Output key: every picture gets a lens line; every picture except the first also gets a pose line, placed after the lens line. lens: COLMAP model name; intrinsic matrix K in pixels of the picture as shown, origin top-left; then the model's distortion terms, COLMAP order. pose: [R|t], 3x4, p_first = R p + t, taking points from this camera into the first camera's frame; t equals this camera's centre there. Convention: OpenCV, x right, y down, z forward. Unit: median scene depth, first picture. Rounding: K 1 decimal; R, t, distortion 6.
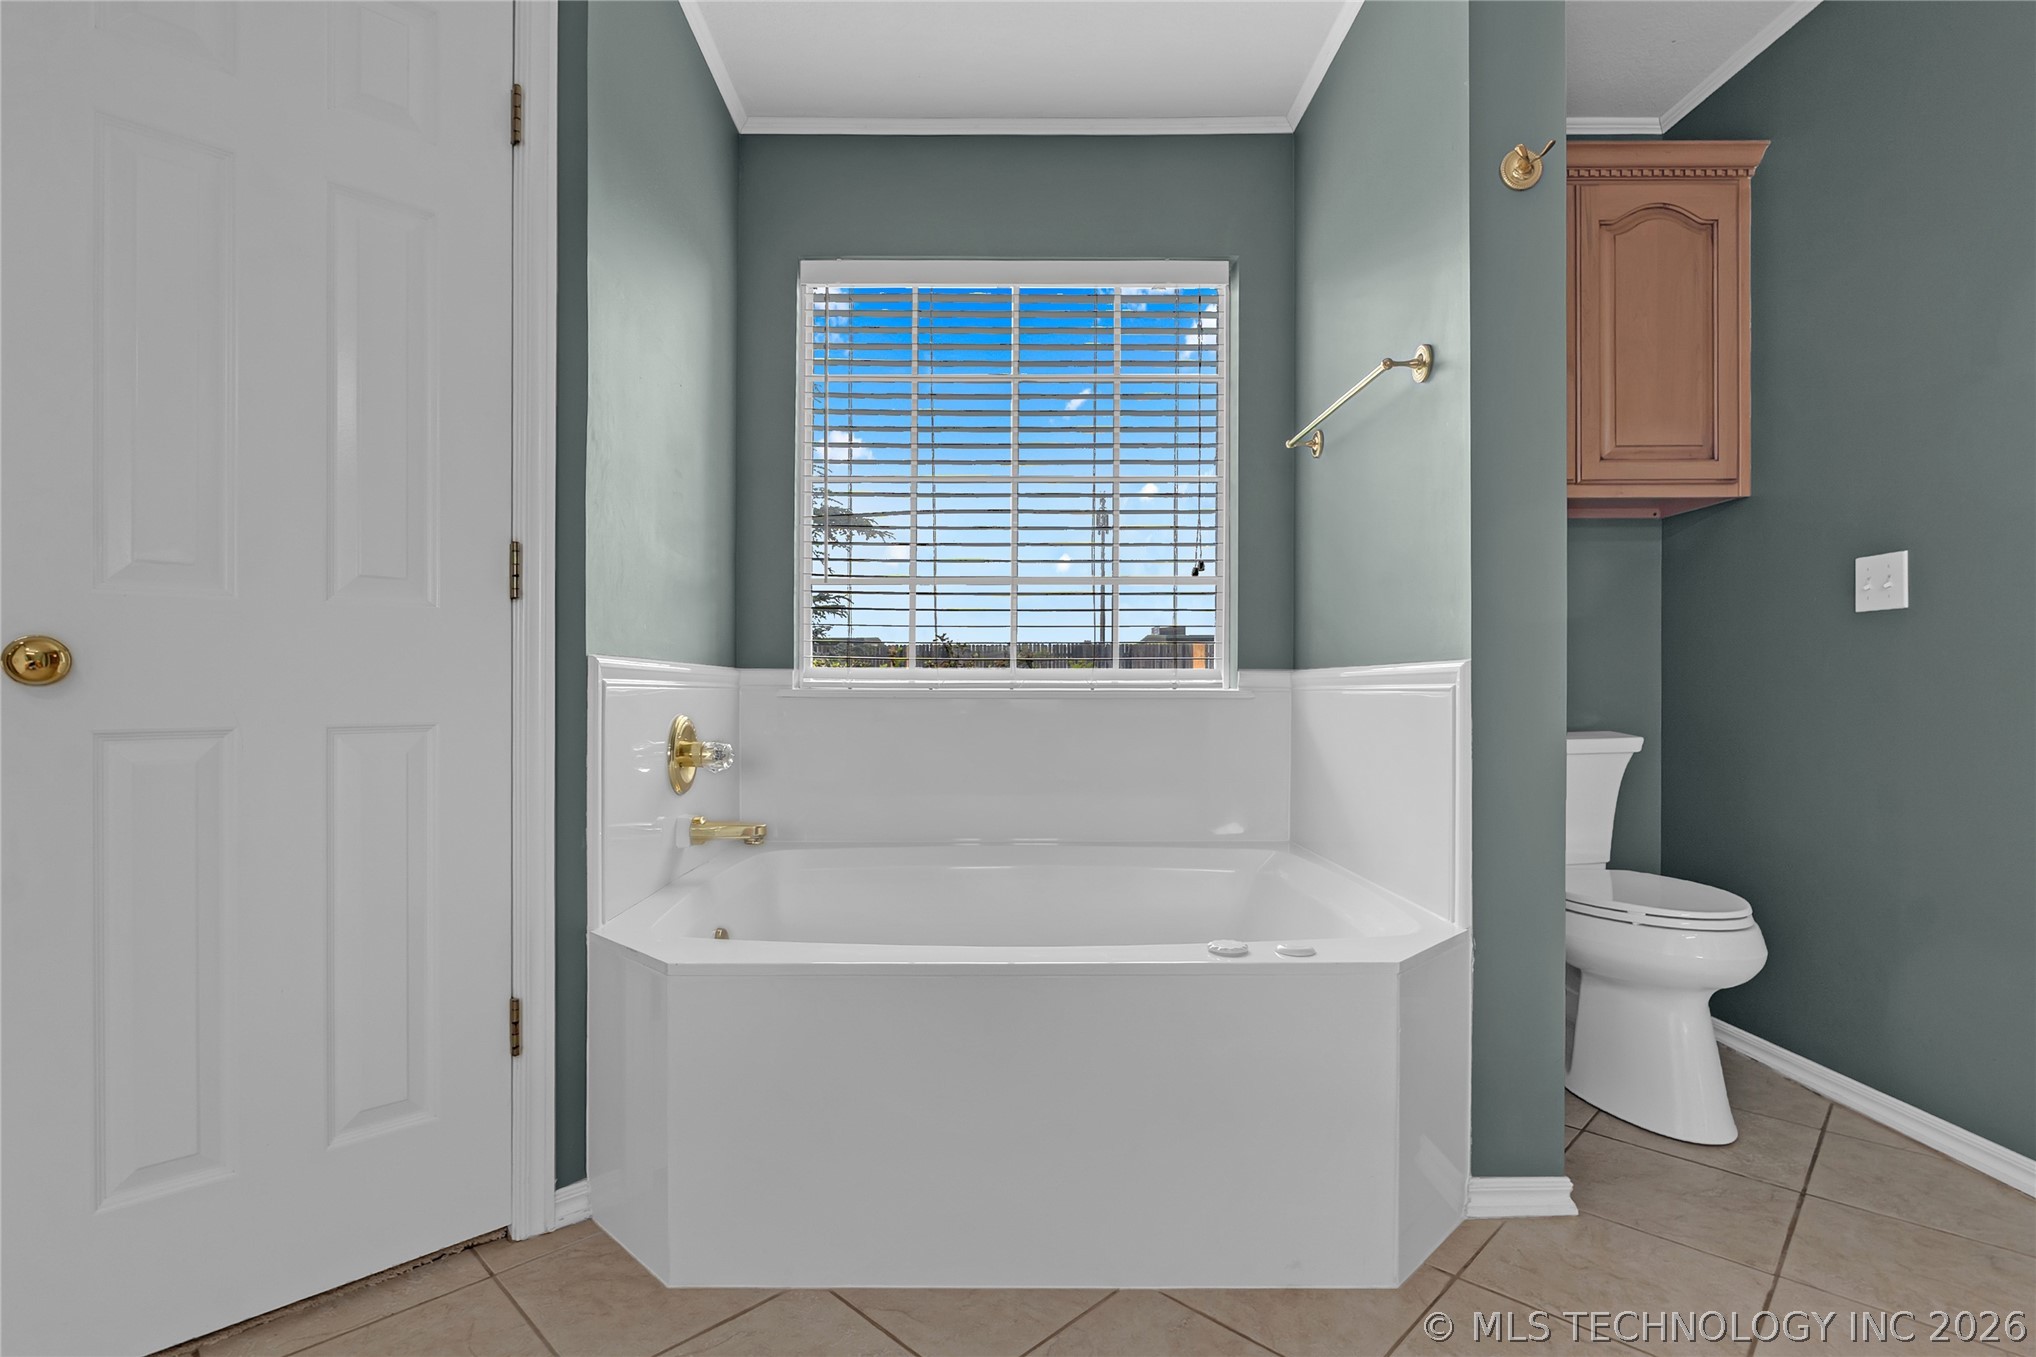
lens RADIAL K [[953.9, 0, 1011.8], [0, 953.9, 682.3], [0, 0, 1]] dist [-0.014850, -0.000361]
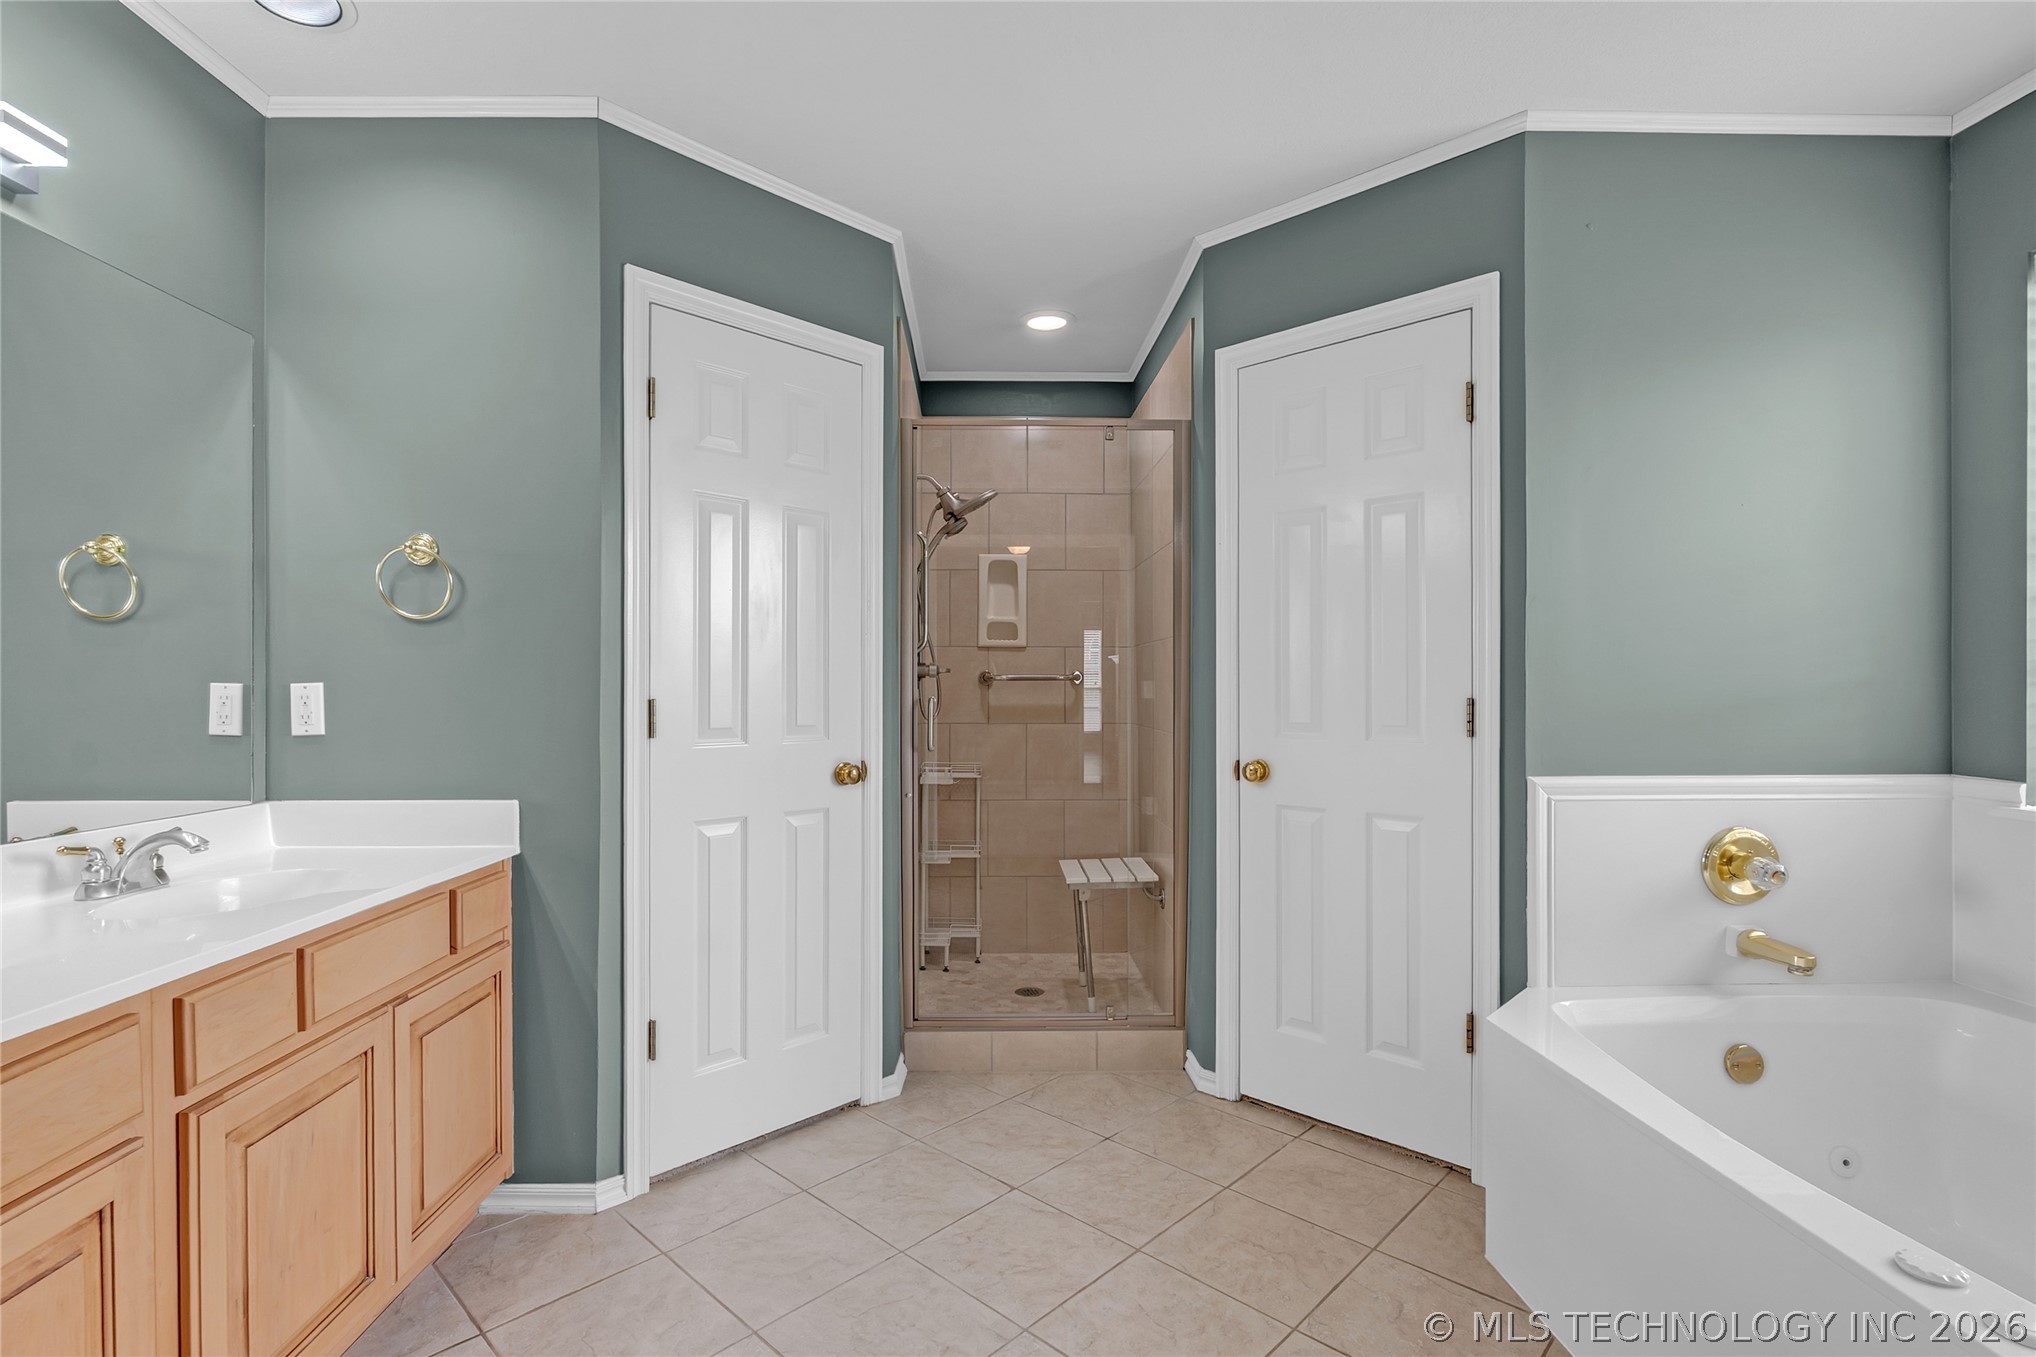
lens RADIAL K [[953.9, 0, 1006.9], [0, 953.9, 680.6], [0, 0, 1]] dist [-0.014850, -0.000361]
pose [[0.017569, -0.006191, -0.999826, 0.913612], [0.005525, 0.999966, -0.006095, -0.170018], [0.999830, -0.005417, 0.017602, 0.270581]]
